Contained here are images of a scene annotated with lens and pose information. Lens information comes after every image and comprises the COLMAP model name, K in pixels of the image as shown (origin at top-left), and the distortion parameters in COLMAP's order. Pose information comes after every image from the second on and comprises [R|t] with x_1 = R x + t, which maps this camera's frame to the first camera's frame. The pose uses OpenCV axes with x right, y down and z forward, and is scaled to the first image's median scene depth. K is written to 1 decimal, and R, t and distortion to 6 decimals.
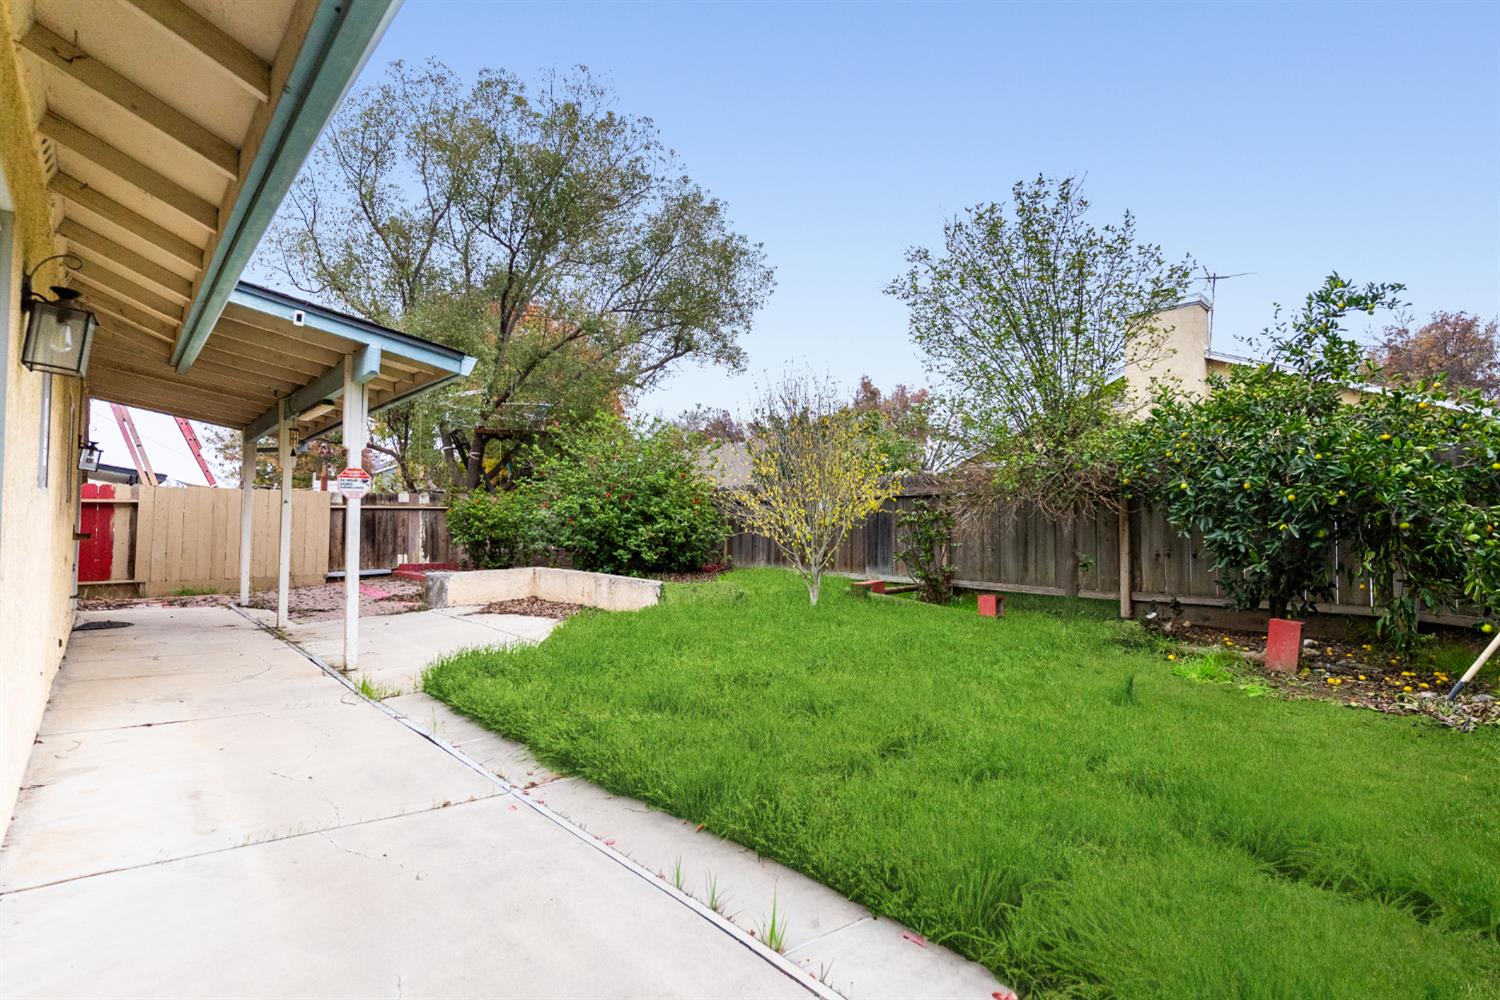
lens RADIAL K [[724.4, 0, 755.4], [0, 724.4, 482.7], [0, 0, 1]] dist [0.000197, 0.000535]
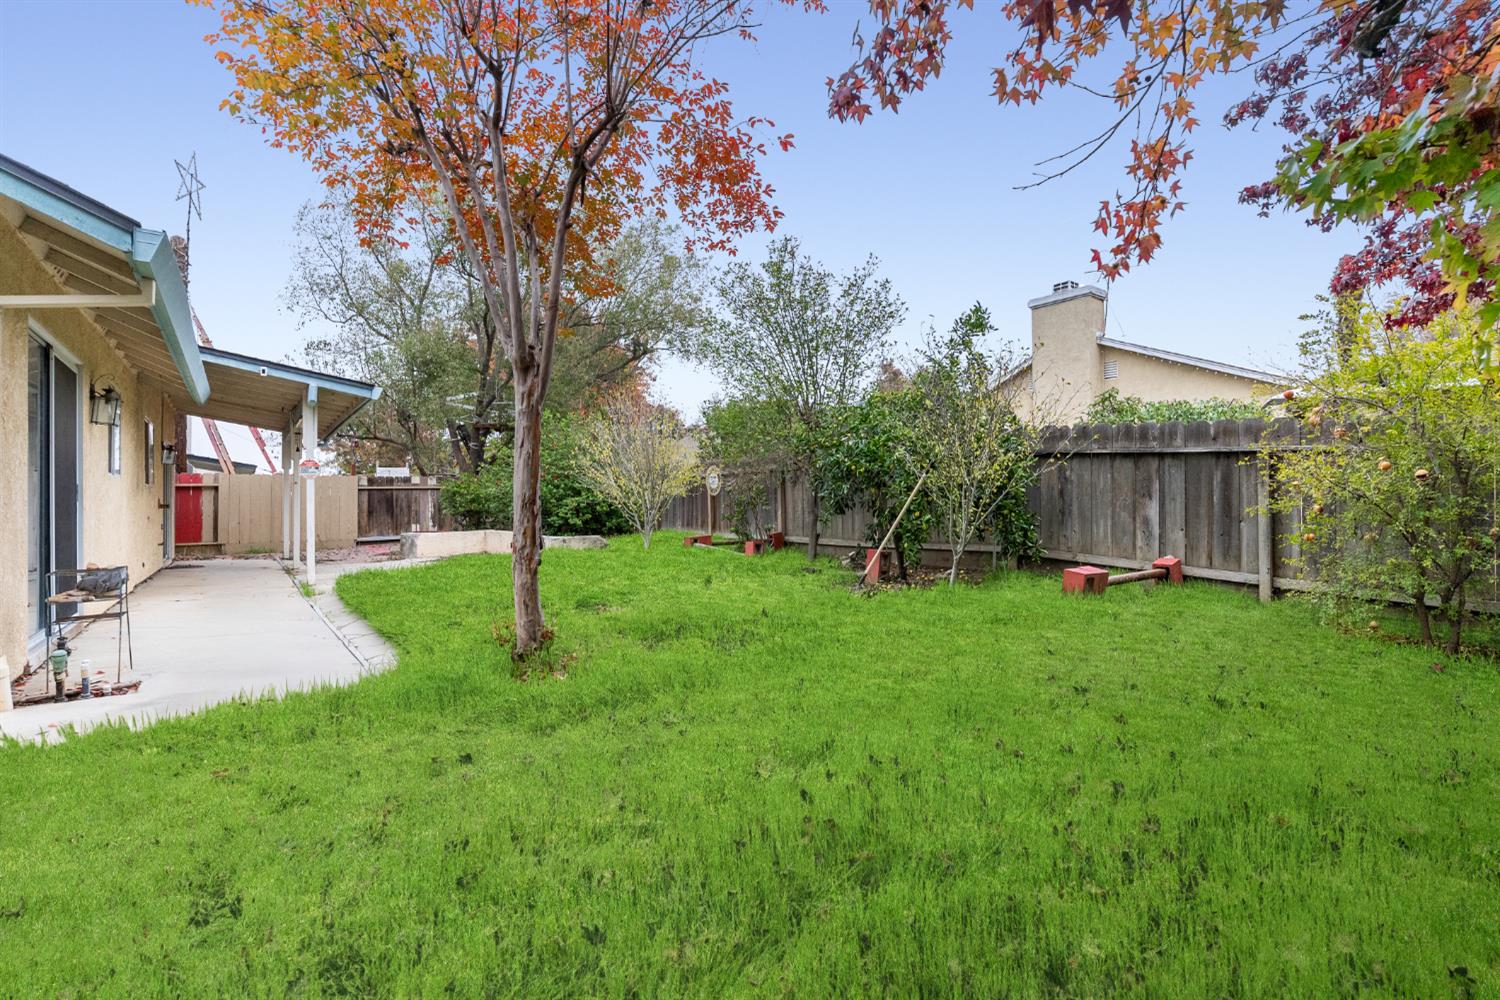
lens RADIAL K [[725.8, 0, 749.6], [0, 725.8, 468.8], [0, 0, 1]] dist [-0.001024, 0.000829]
pose [[0.992473, -0.017502, -0.121203, 0.324146], [0.018537, 0.999801, 0.007420, 0.003140], [0.121049, -0.009611, 0.992600, -0.252890]]
